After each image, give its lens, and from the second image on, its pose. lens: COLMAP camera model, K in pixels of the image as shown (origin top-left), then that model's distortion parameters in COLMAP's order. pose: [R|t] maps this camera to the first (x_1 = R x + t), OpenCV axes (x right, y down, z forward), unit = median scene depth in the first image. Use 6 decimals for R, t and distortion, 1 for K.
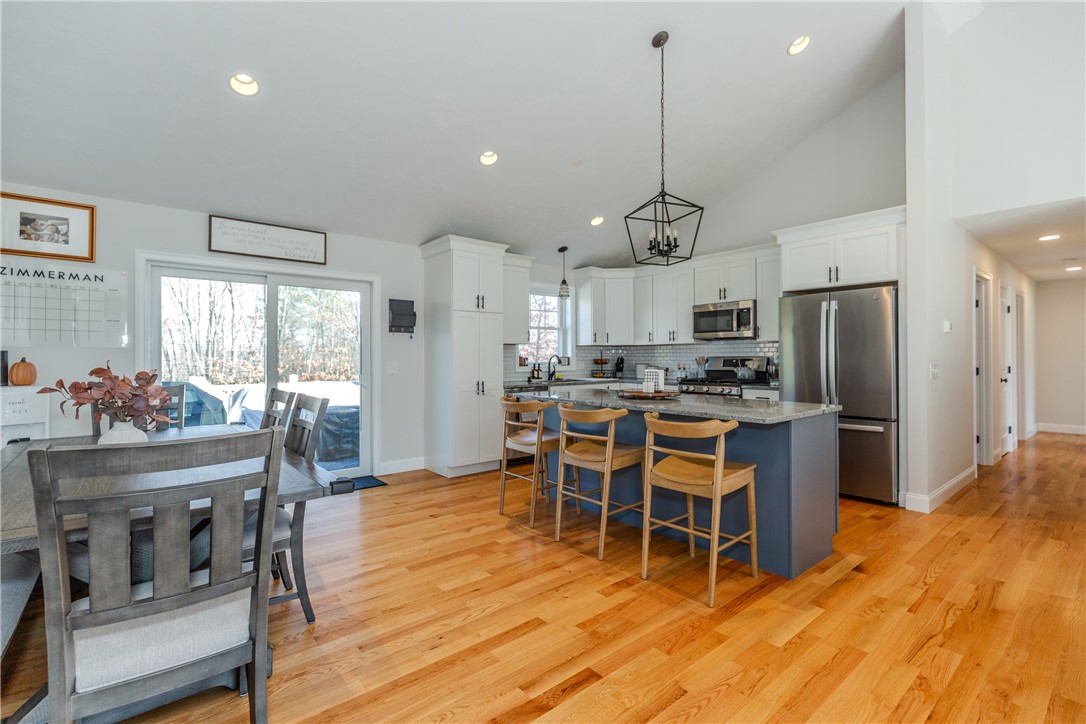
lens RADIAL K [[491.9, 0, 550.4], [0, 491.9, 352.9], [0, 0, 1]] dist [0.003099, -0.000625]
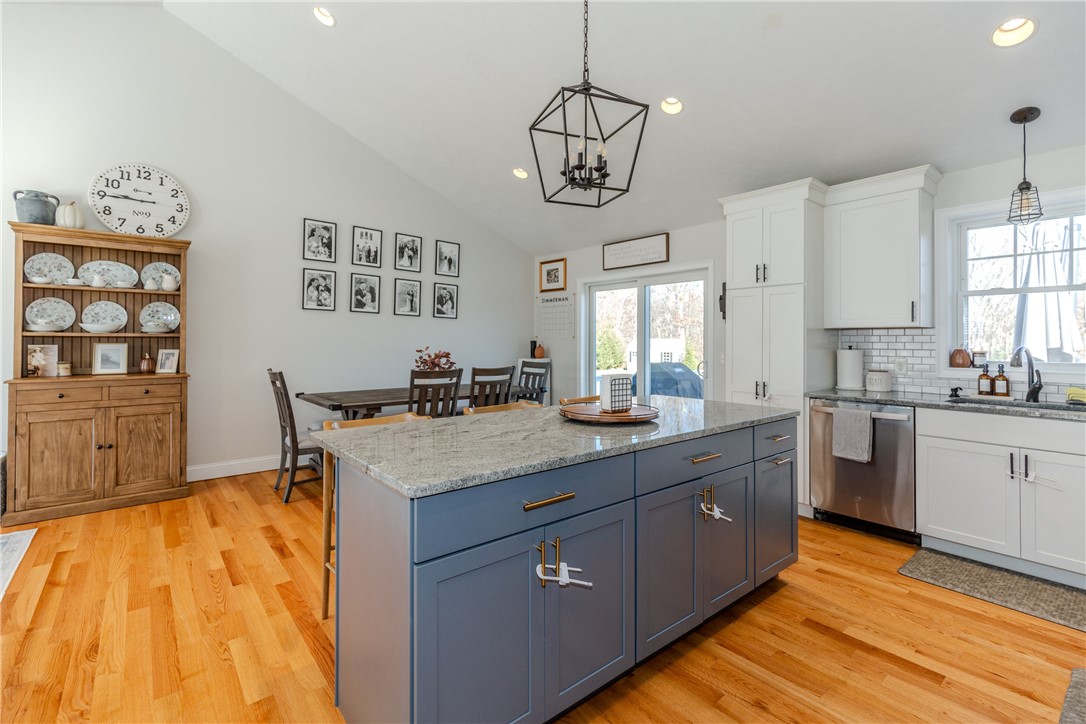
lens RADIAL K [[491.9, 0, 542.7], [0, 491.9, 335.2], [0, 0, 1]] dist [0.003099, -0.000625]
pose [[-0.016467, -0.008957, -0.999824, 0.765018], [0.004539, 0.999949, -0.009033, -0.007453], [0.999854, -0.004687, -0.016425, 0.884803]]
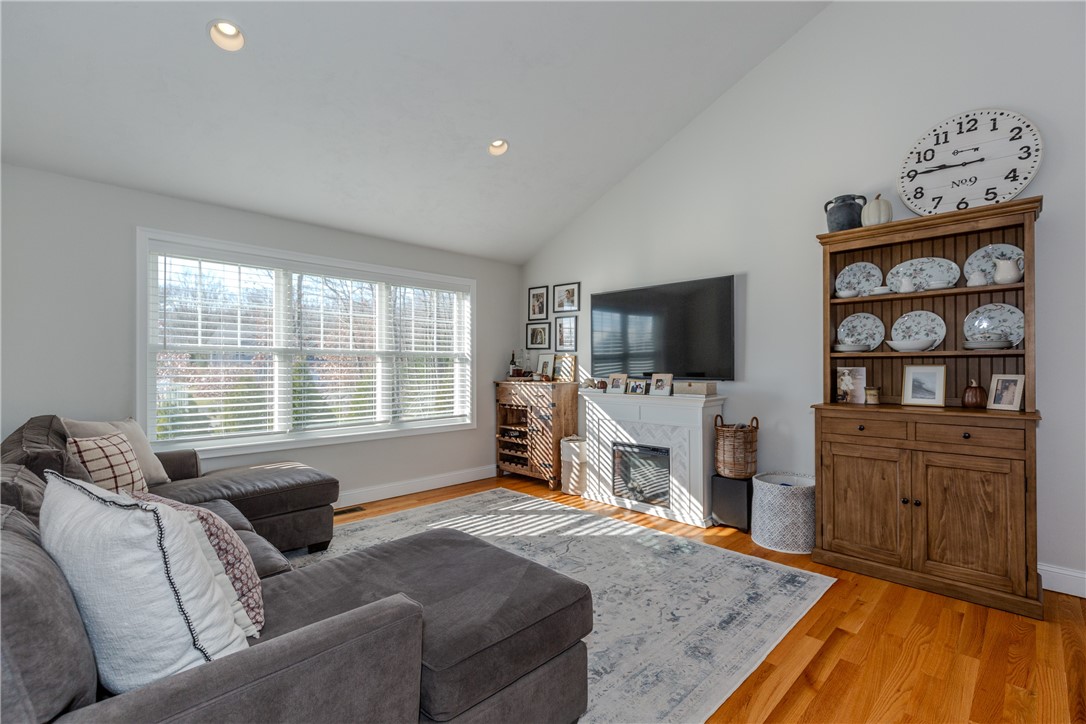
lens RADIAL K [[491.9, 0, 540.7], [0, 491.9, 365.1], [0, 0, 1]] dist [0.003099, -0.000625]
pose [[-0.996716, 0.002494, -0.080934, 0.362003], [0.003514, 0.999916, -0.012457, 0.005527], [0.080896, -0.012700, -0.996642, 0.663044]]
